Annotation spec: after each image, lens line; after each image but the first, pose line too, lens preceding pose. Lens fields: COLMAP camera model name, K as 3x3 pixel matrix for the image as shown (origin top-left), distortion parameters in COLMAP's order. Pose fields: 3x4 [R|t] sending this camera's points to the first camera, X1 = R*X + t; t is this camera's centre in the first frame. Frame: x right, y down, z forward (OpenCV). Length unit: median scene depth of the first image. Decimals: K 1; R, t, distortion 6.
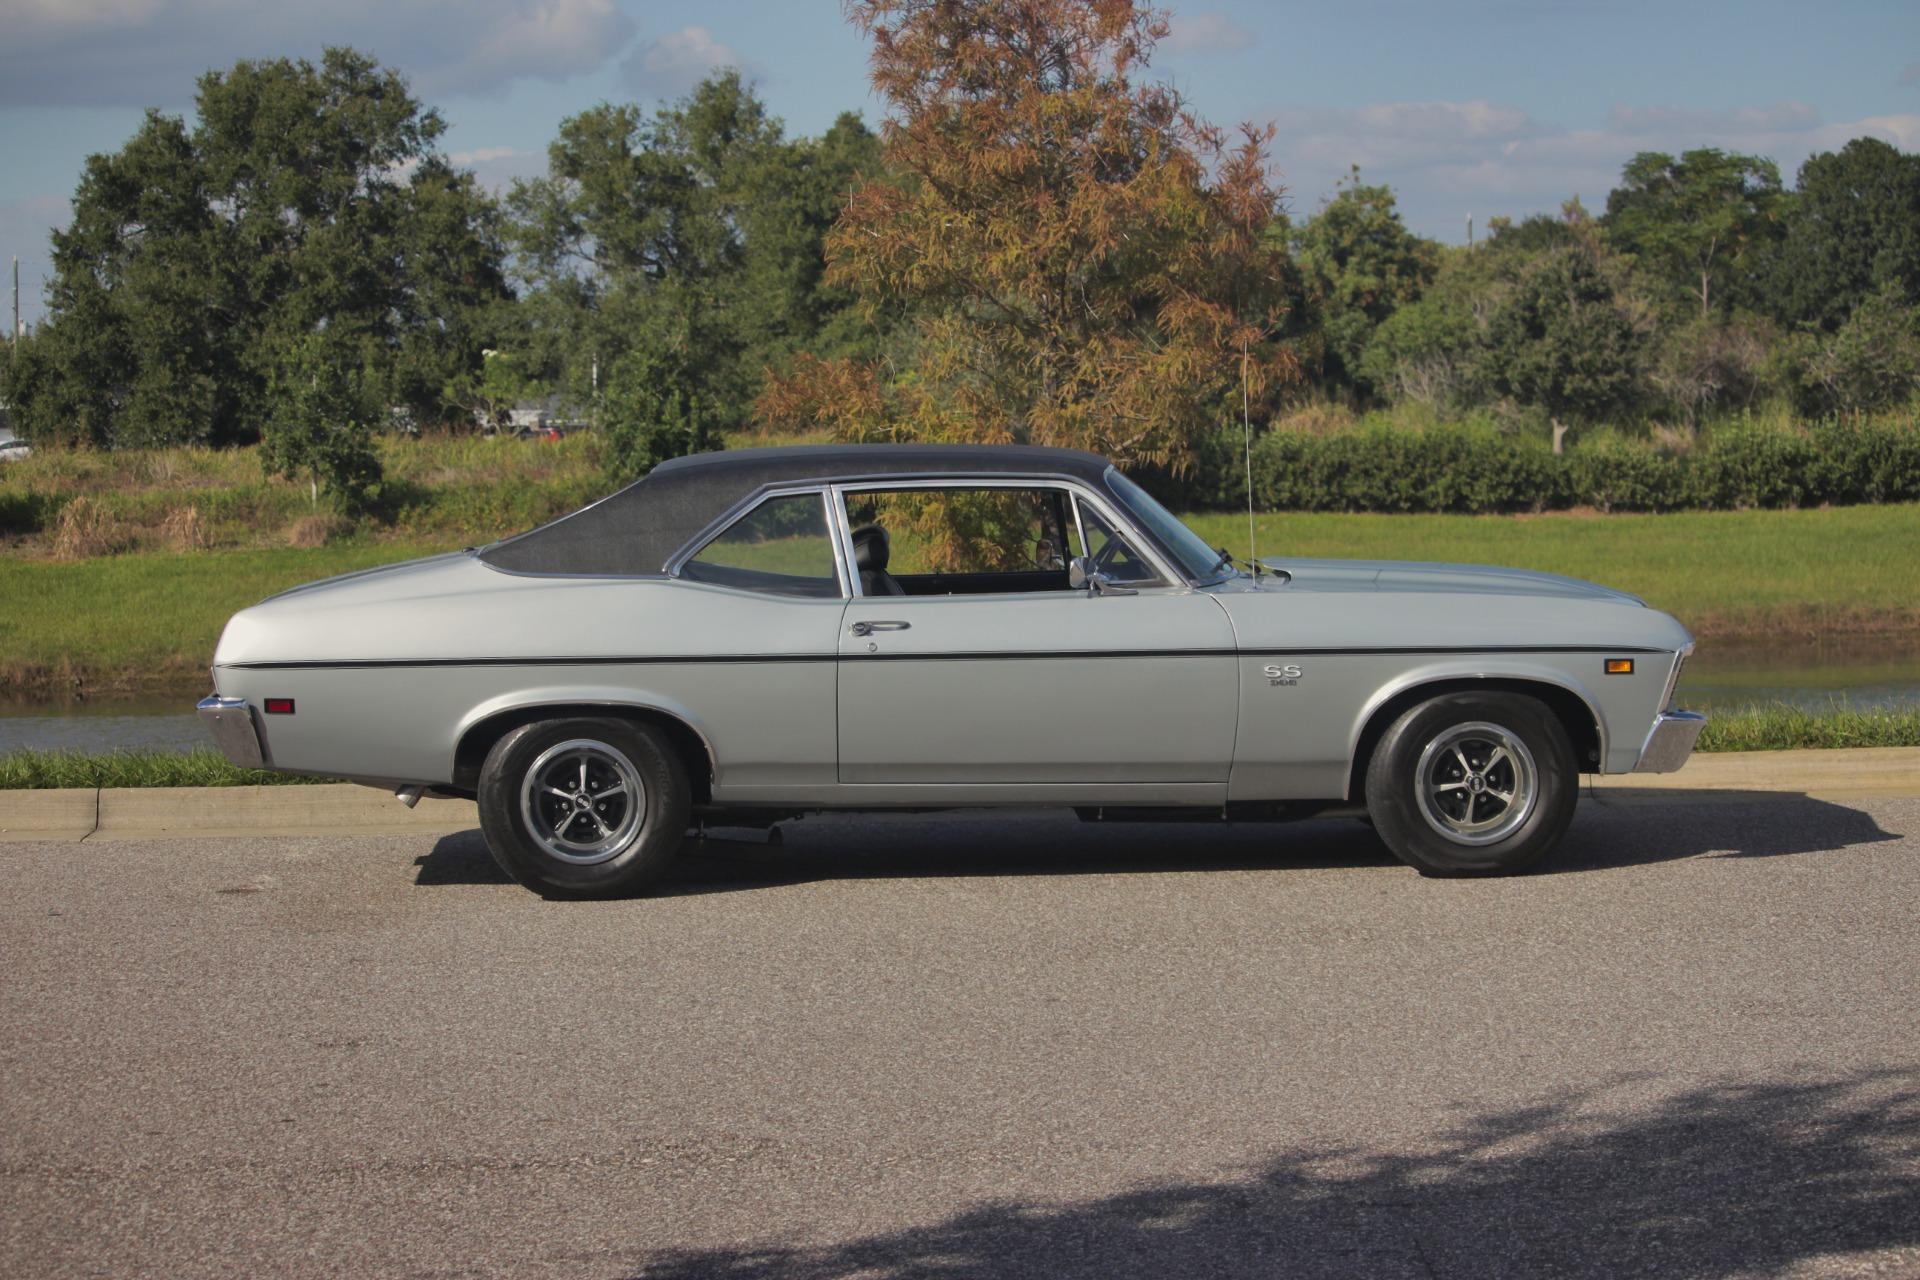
lens RADIAL K [[5027.5, 0, 960.9], [0, 5027.5, 666.0], [0, 0, 1]] dist [-0.371775, -0.182675]
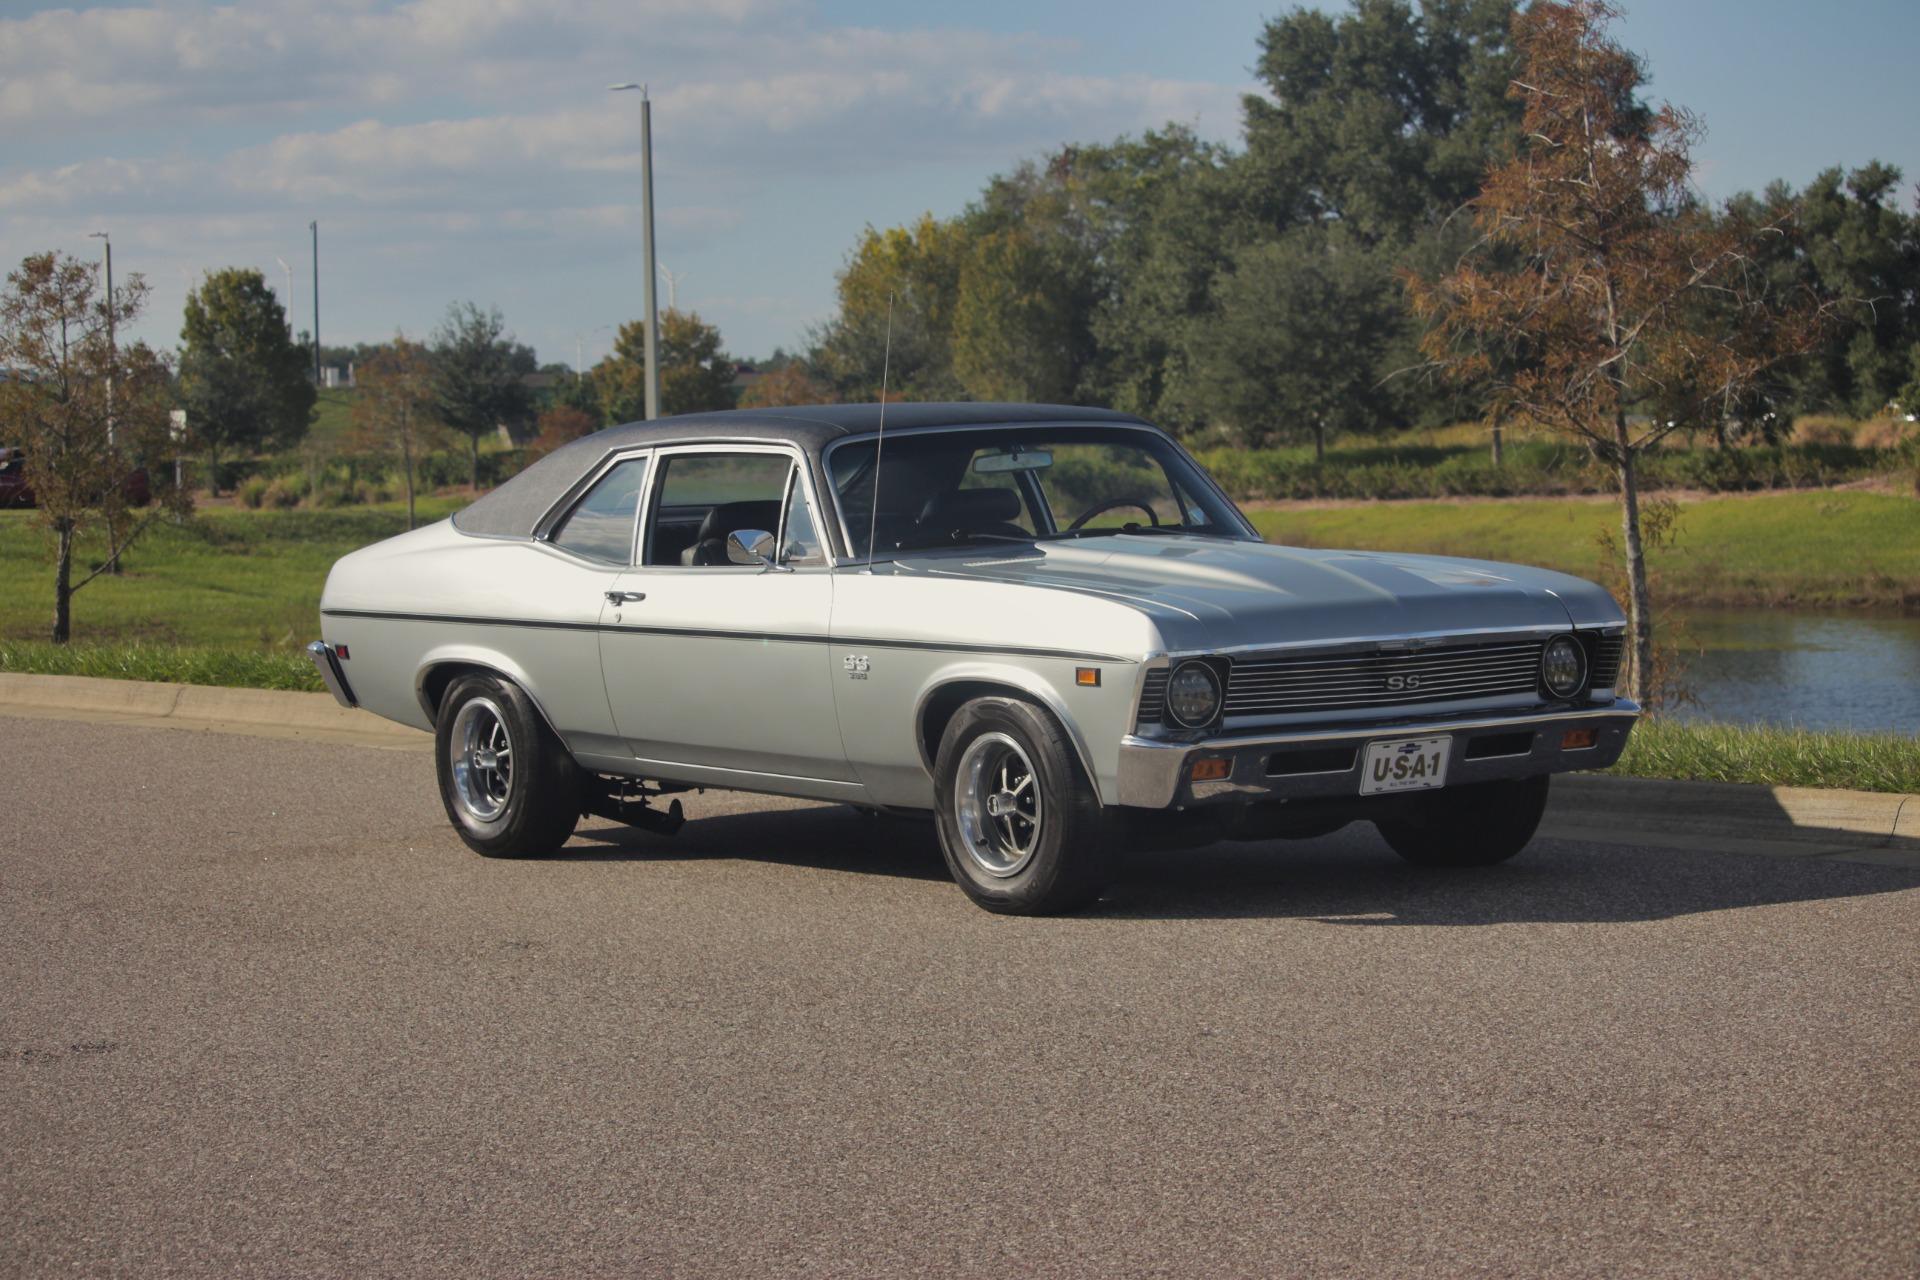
lens RADIAL K [[5035.4, 0, 960.0], [0, 5035.4, 640.0], [0, 0, 1]] dist [-0.393123, 0.123245]
pose [[0.555459, 0.043270, -0.830417, 0.556954], [-0.029258, 0.999044, 0.032486, -0.022266], [0.831029, 0.006252, 0.556194, 0.350938]]
